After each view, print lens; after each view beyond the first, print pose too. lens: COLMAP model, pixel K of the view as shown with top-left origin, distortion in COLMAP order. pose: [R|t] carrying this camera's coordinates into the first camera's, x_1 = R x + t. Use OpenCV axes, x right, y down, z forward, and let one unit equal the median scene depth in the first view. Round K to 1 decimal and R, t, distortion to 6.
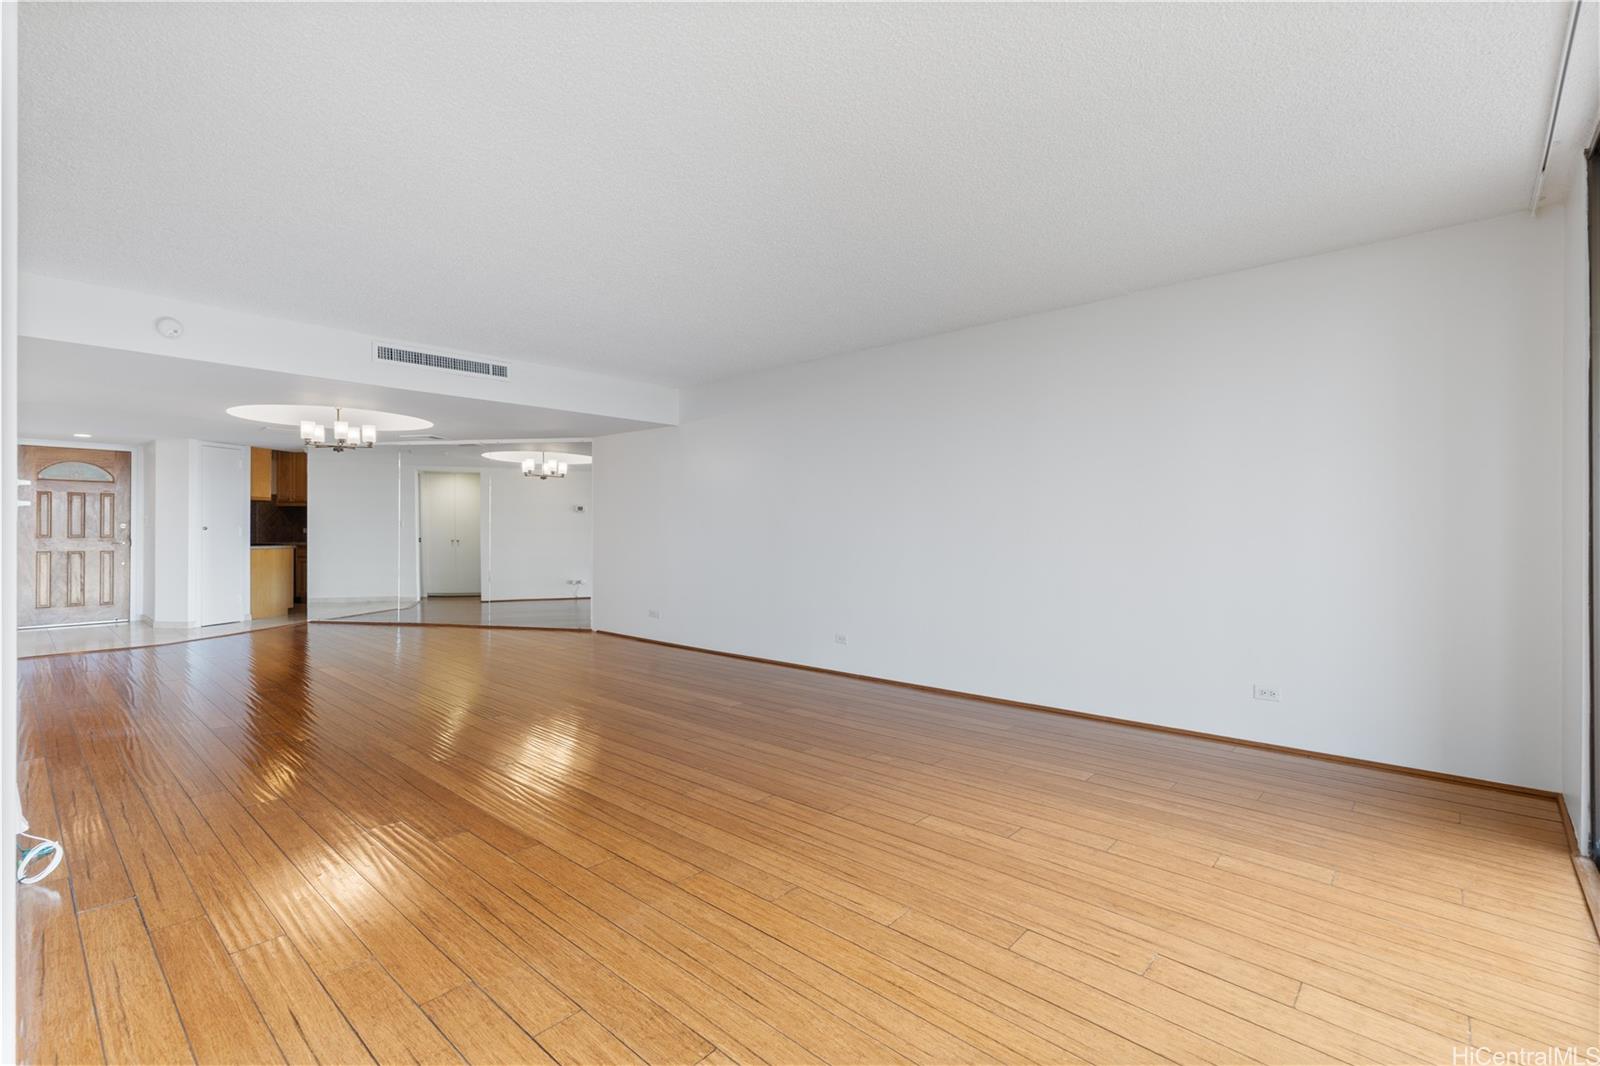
lens RADIAL K [[716.4, 0, 809.8], [0, 716.4, 531.0], [0, 0, 1]] dist [0.008063, -0.000650]
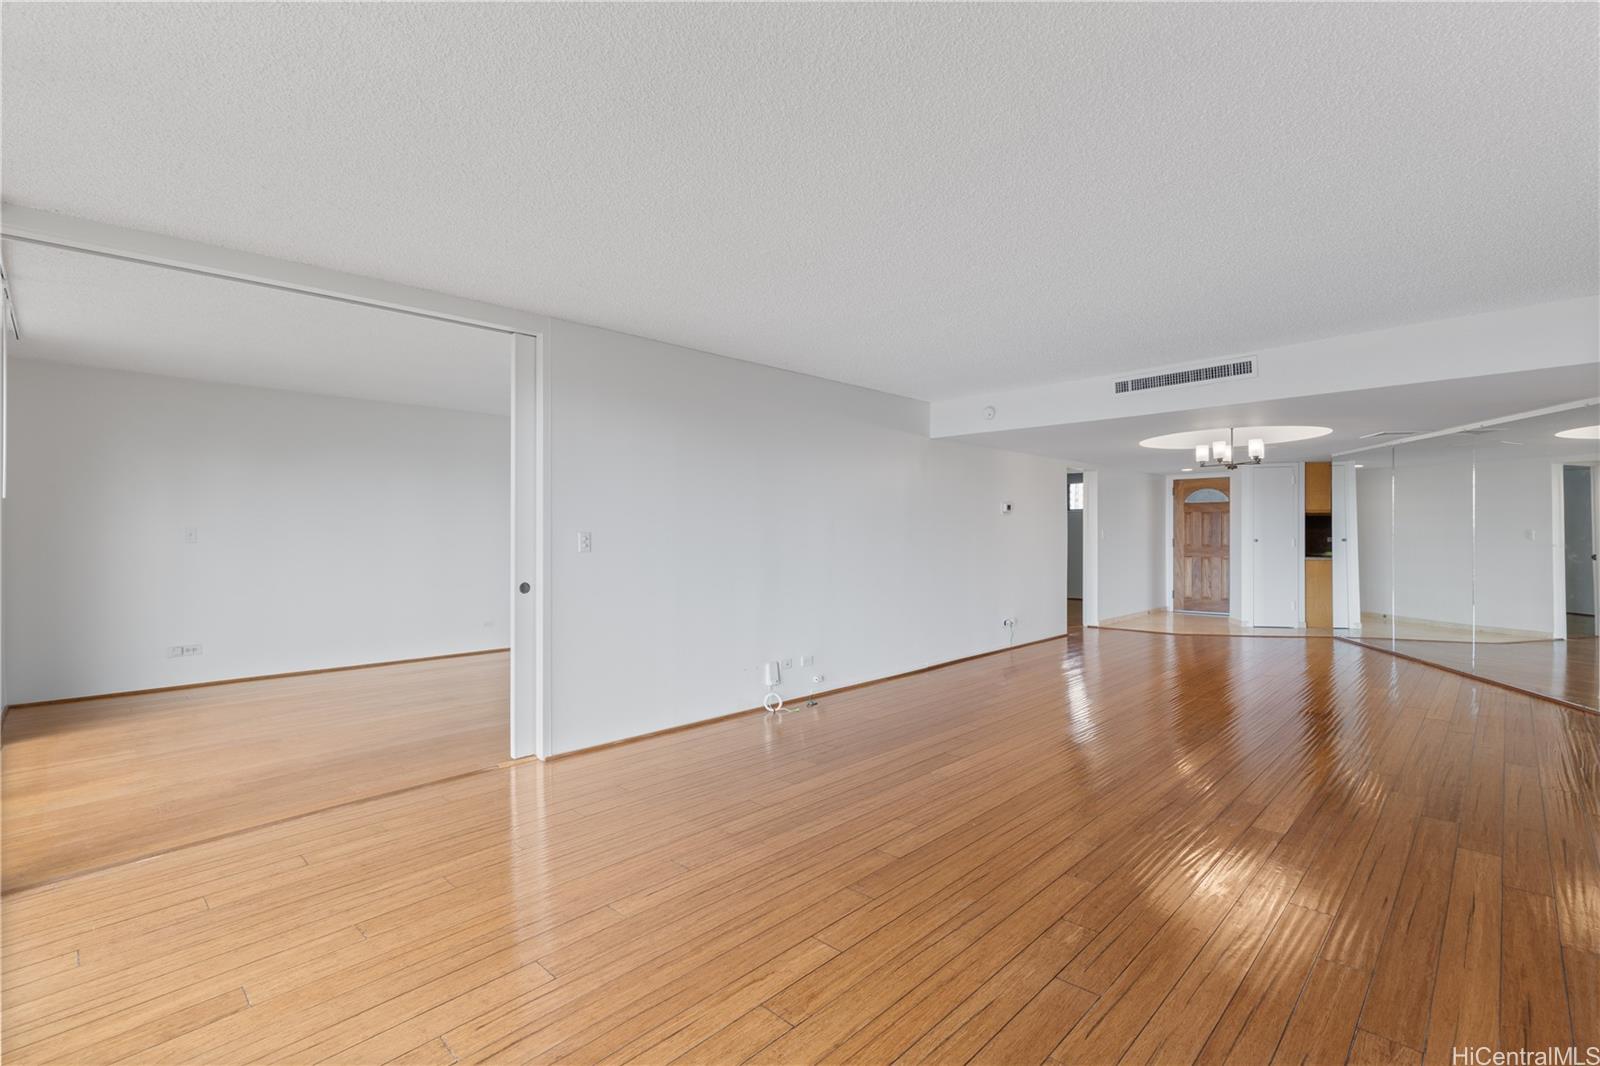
lens RADIAL K [[716.4, 0, 809.8], [0, 716.4, 531.0], [0, 0, 1]] dist [0.008063, -0.000650]
pose [[-0.036042, -0.004353, -0.999341, 0.845730], [0.000699, 0.999990, -0.004381, -0.036918], [0.999350, -0.000857, -0.036038, 0.913909]]
